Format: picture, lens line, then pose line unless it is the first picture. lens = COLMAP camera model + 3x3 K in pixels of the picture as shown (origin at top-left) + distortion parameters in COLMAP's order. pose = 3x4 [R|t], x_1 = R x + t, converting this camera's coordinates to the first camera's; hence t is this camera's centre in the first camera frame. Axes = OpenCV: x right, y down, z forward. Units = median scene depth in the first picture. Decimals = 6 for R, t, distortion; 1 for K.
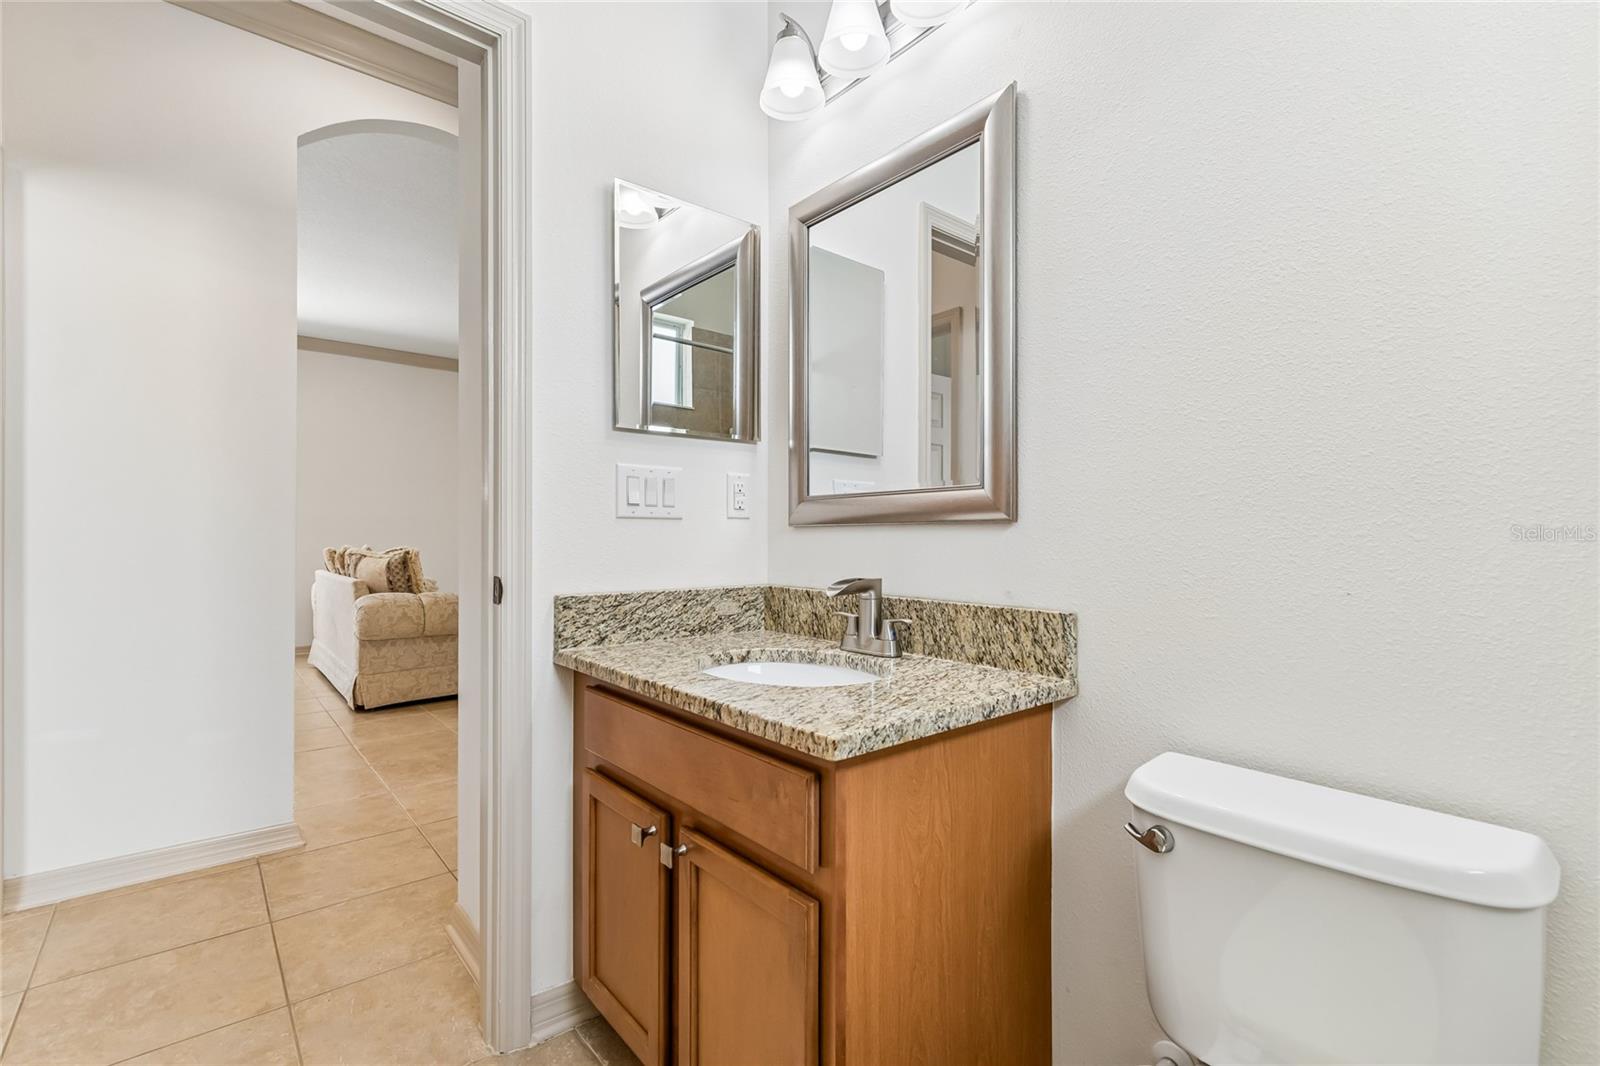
lens RADIAL K [[713.2, 0, 807.2], [0, 713.2, 536.5], [0, 0, 1]] dist [0.001391, -0.001819]
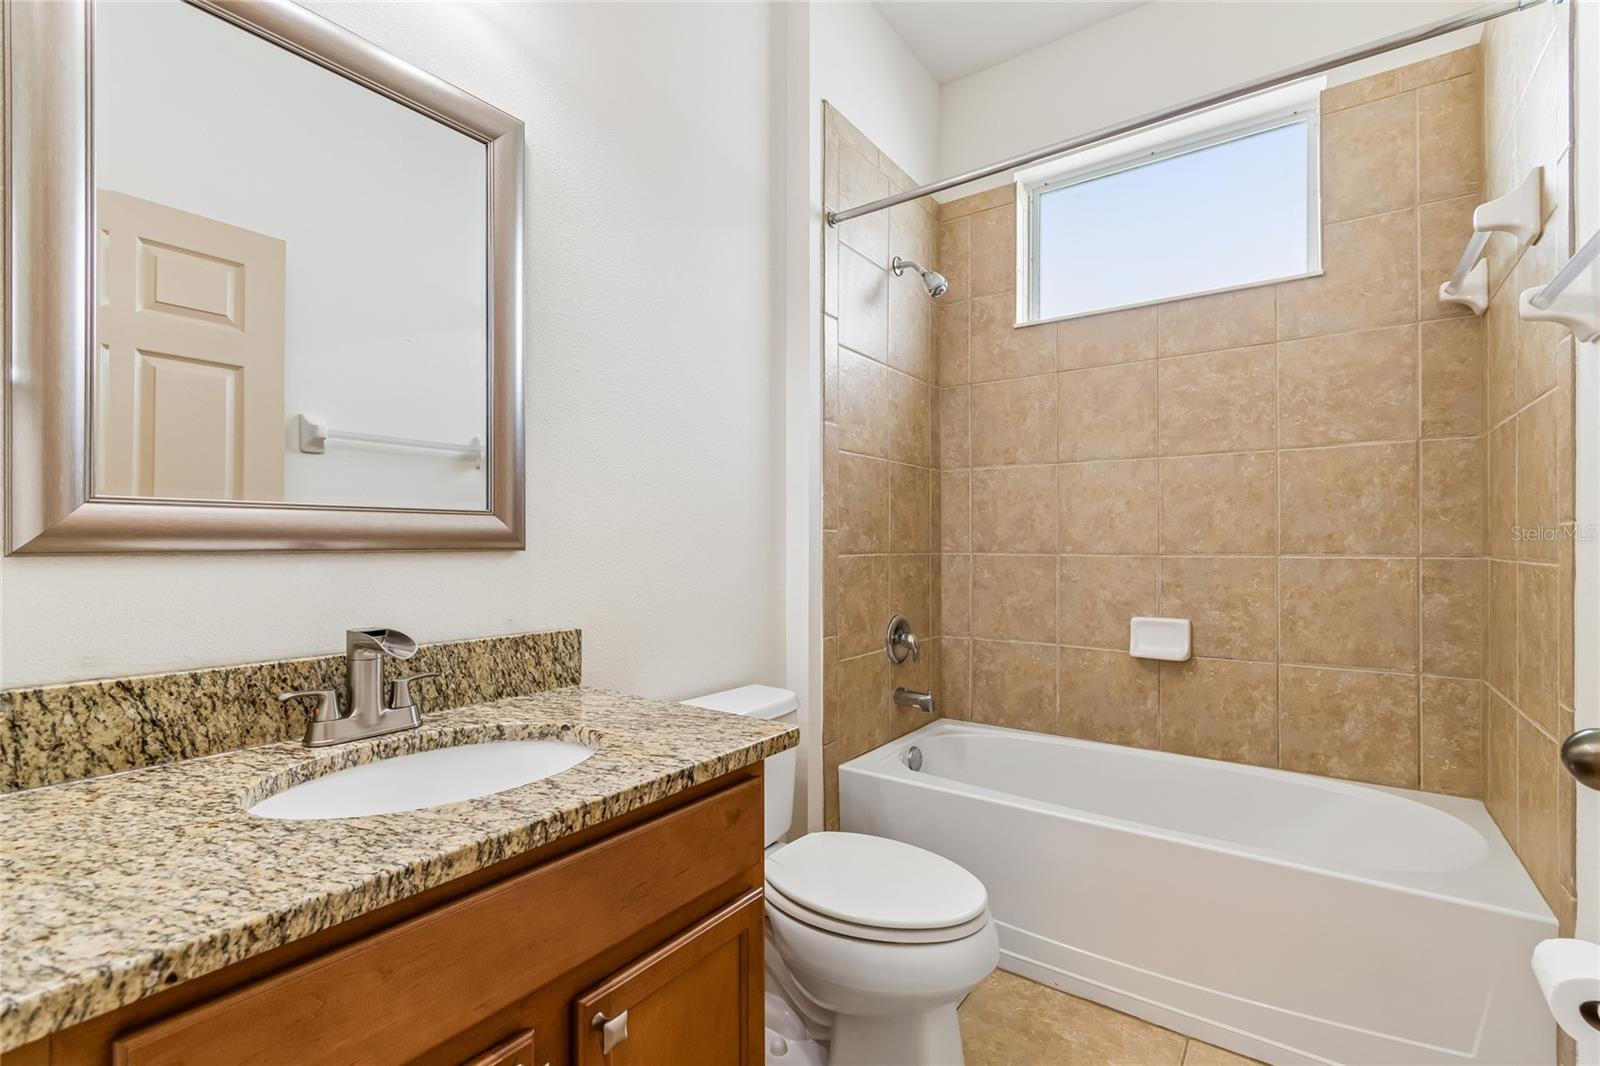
lens RADIAL K [[713.2, 0, 799.4], [0, 713.2, 540.9], [0, 0, 1]] dist [0.001391, -0.001819]
pose [[-0.233106, 0.000264, 0.972451, -0.819049], [-0.004027, 0.999991, -0.001237, -0.035465], [-0.972443, -0.004204, -0.233103, 0.871073]]
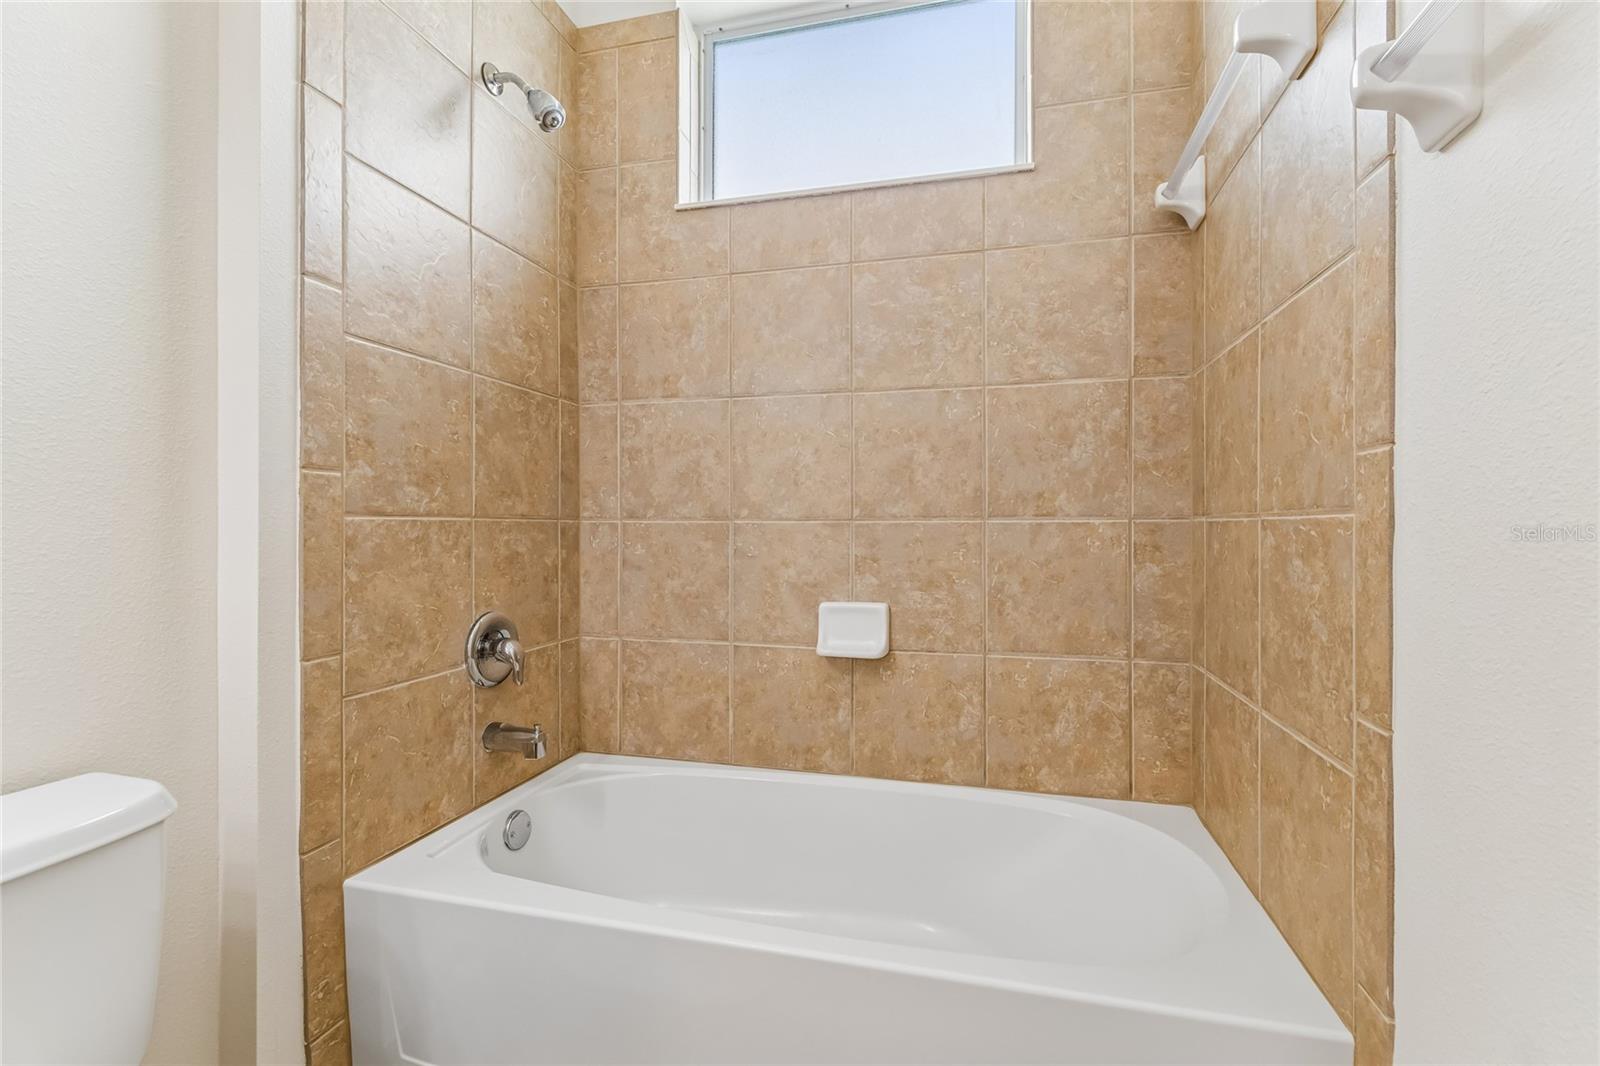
lens RADIAL K [[713.2, 0, 805.4], [0, 713.2, 527.3], [0, 0, 1]] dist [0.001391, -0.001819]
pose [[-0.566770, -0.004109, 0.823866, -0.609340], [-0.004434, 0.999988, 0.001938, -0.016548], [-0.823864, -0.002554, -0.566782, 0.665507]]
